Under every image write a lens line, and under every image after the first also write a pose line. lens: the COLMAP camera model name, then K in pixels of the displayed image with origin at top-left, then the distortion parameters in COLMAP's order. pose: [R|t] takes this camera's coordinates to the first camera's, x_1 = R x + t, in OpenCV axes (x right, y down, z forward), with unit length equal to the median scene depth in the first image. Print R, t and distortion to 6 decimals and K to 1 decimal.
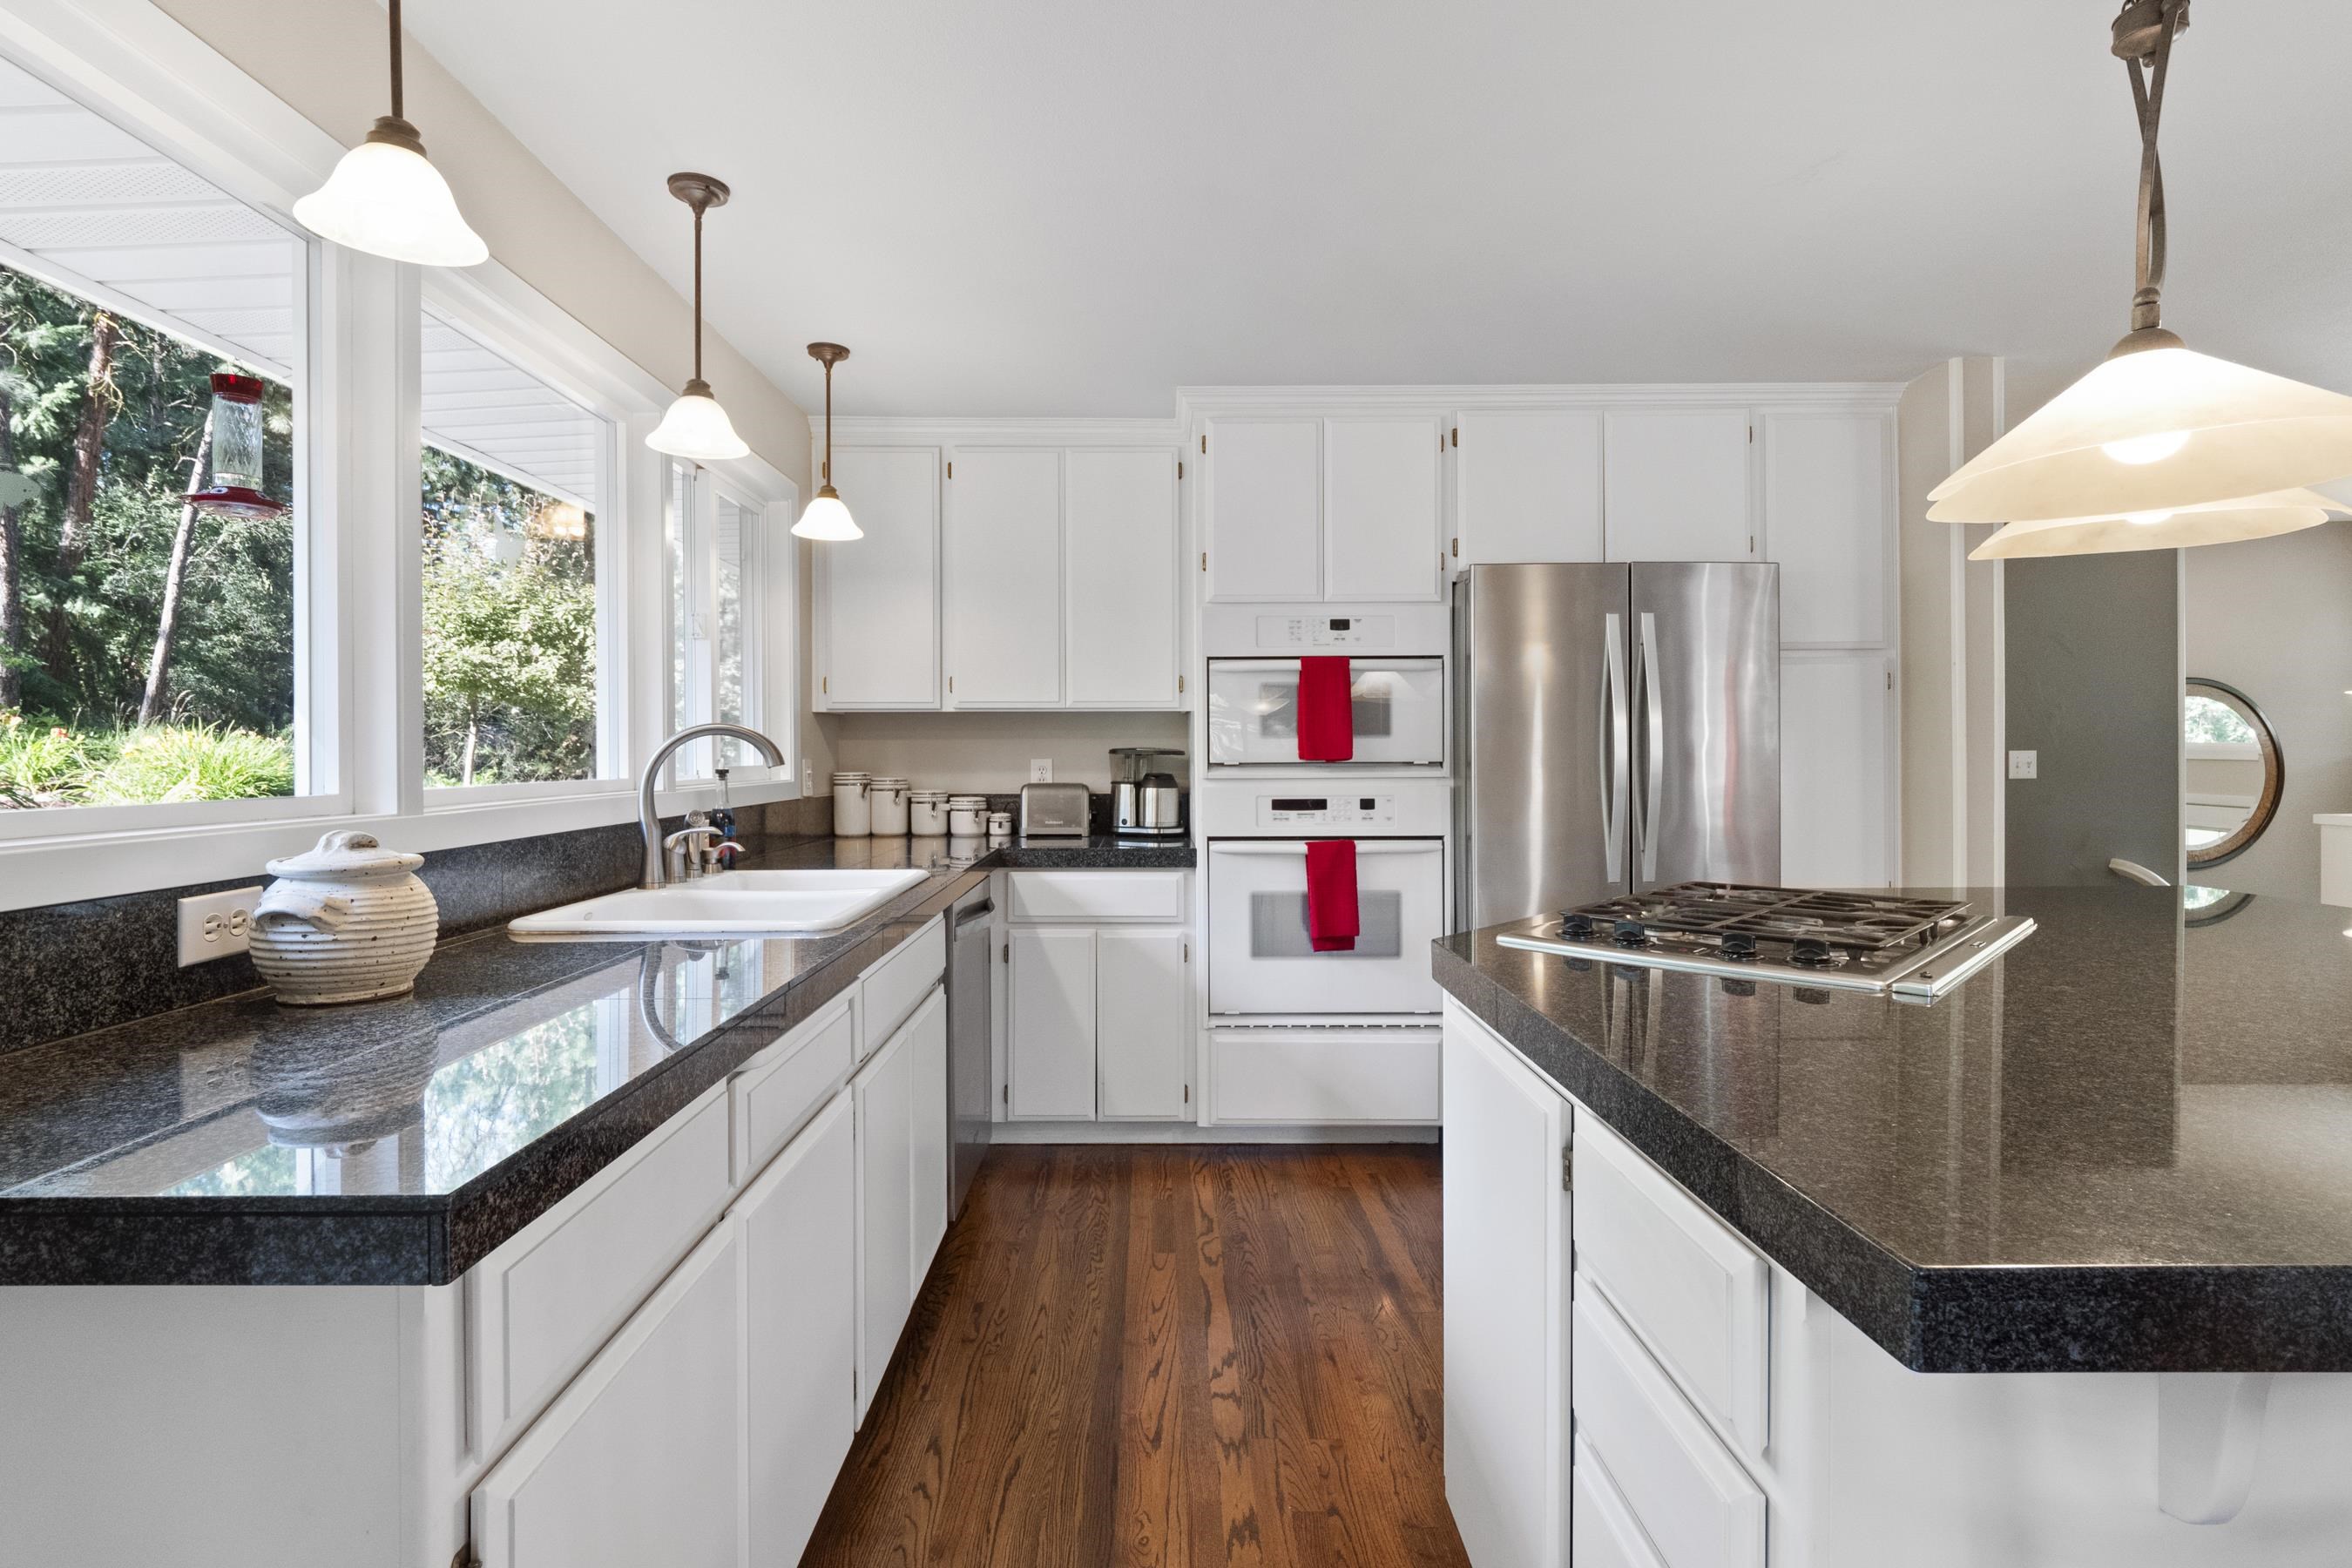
lens RADIAL K [[1153.9, 0, 1170.8], [0, 1153.9, 761.5], [0, 0, 1]] dist [0.001787, -0.002715]
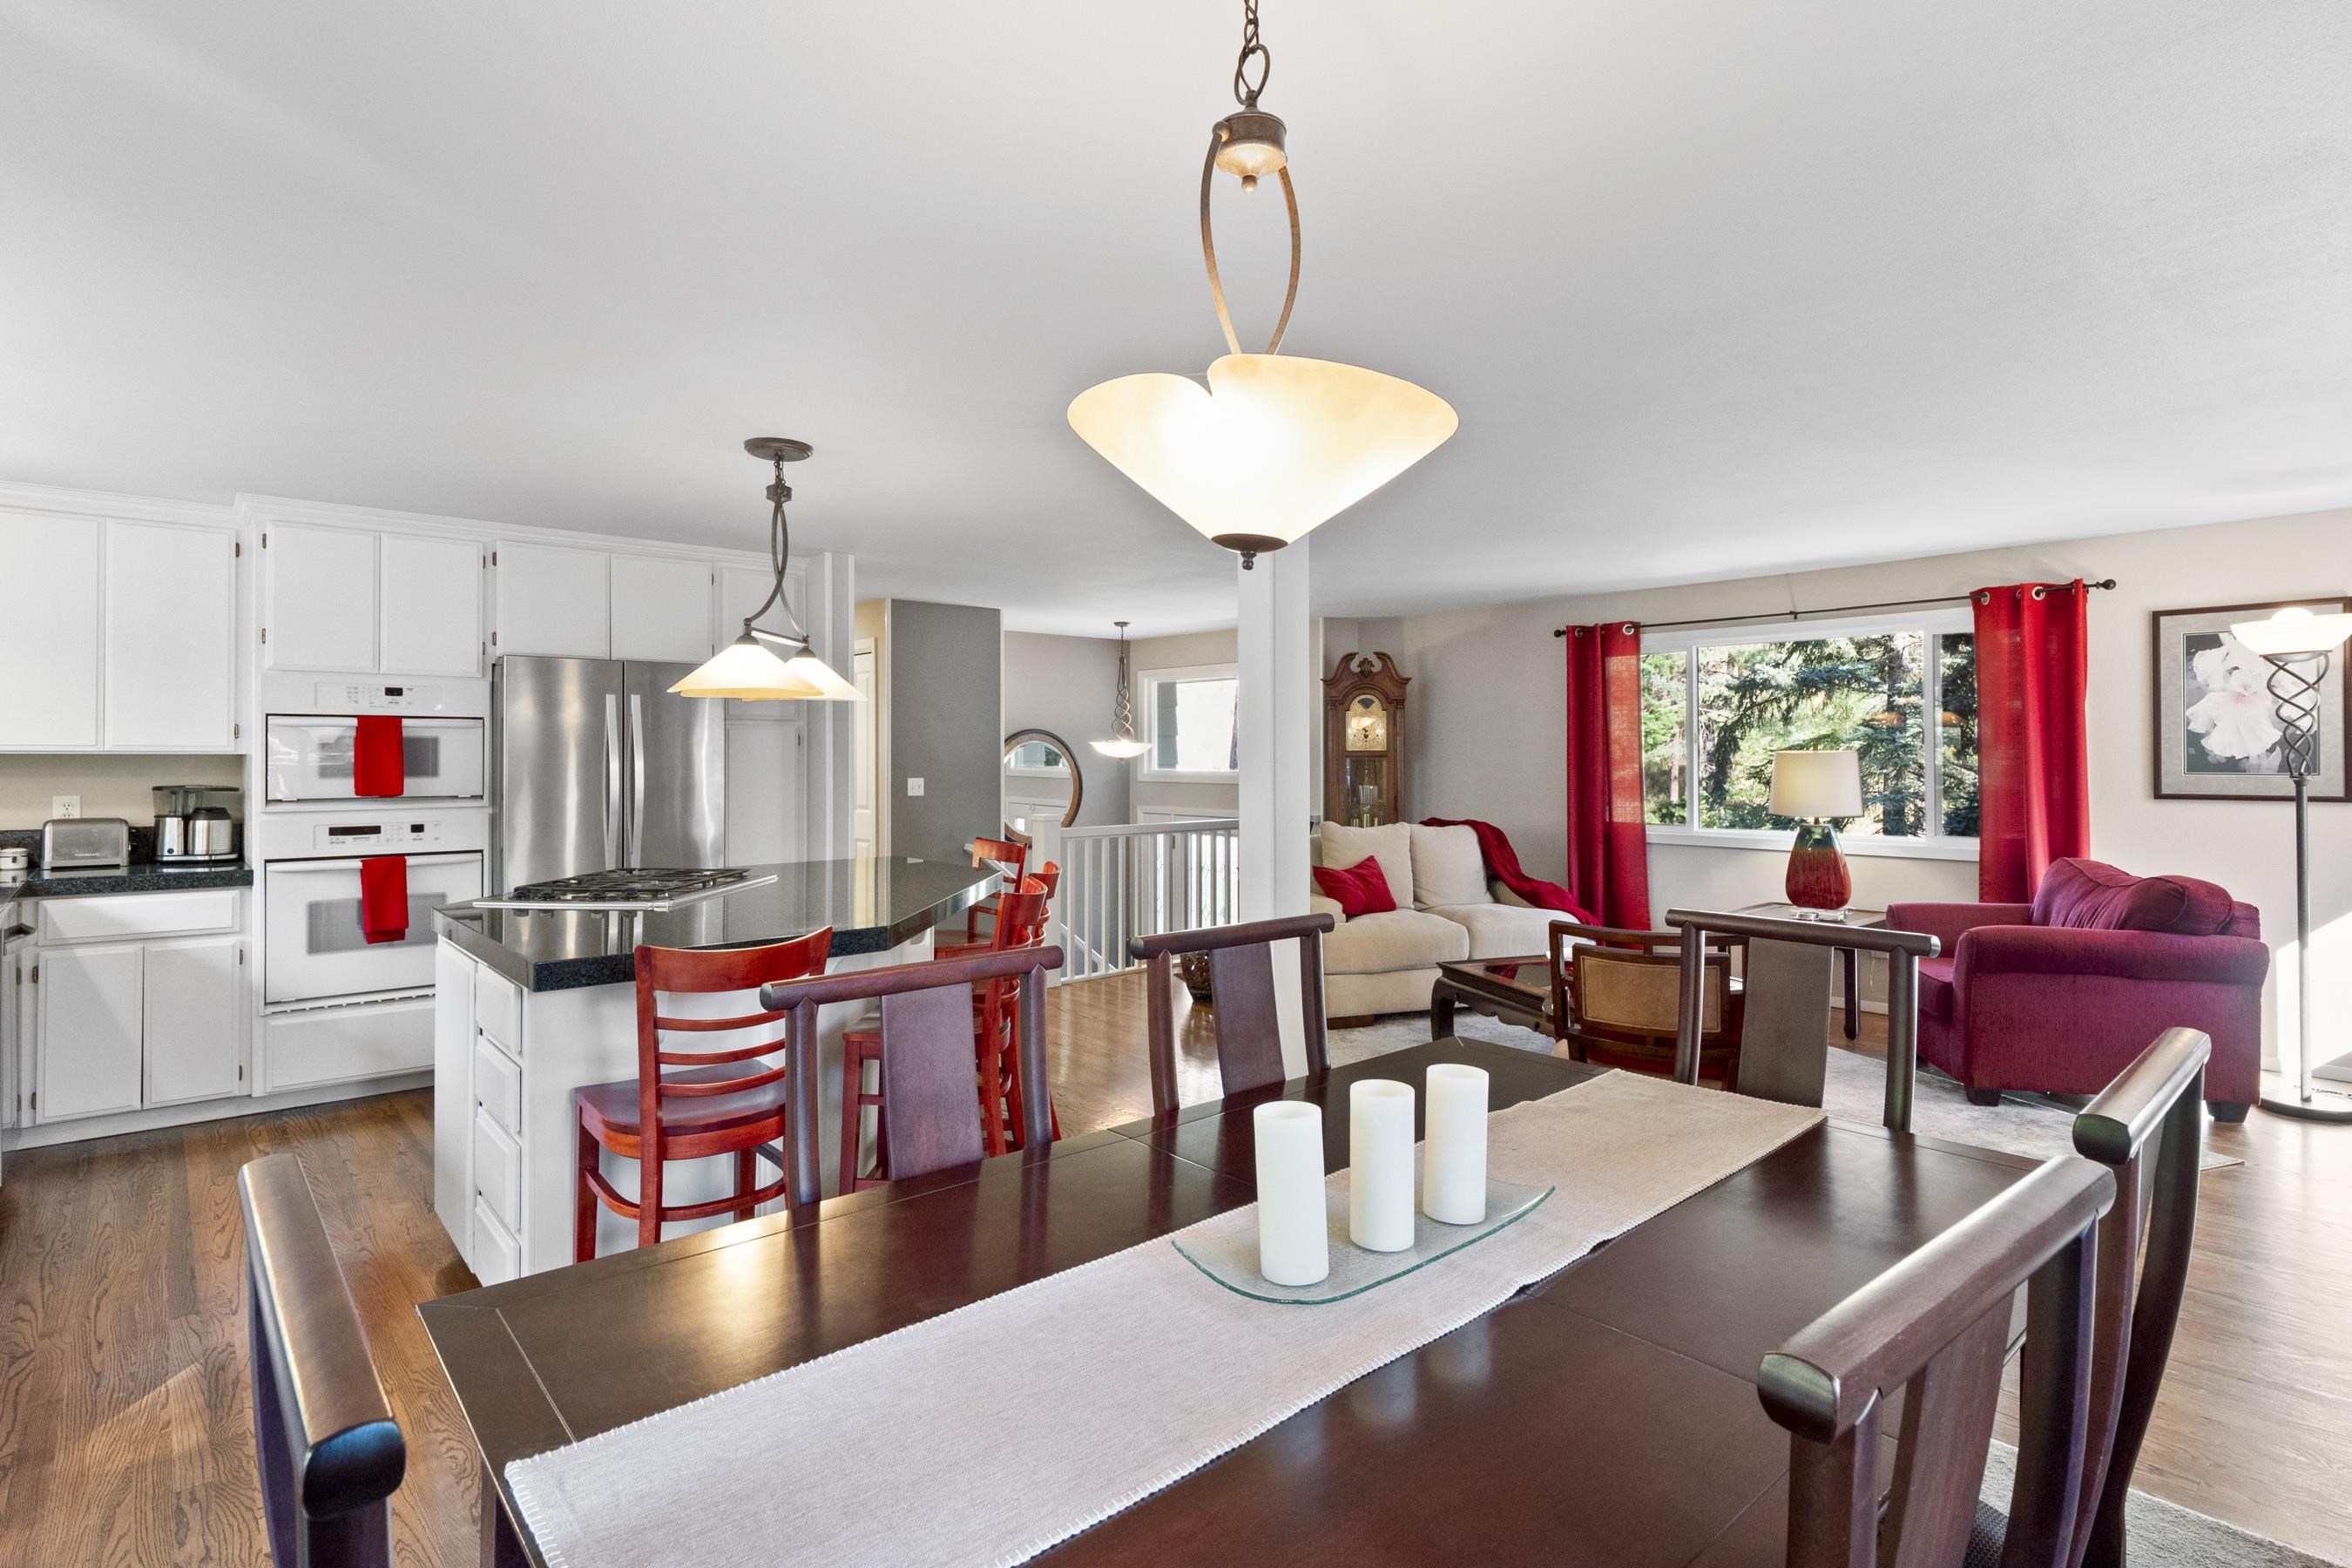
lens RADIAL K [[1153.9, 0, 1161.1], [0, 1153.9, 748.6], [0, 0, 1]] dist [0.001787, -0.002715]
pose [[0.763568, 0.008367, 0.645674, -0.033411], [0.003699, 0.999843, -0.017331, -0.027992], [-0.645717, 0.015622, 0.763417, -0.552998]]
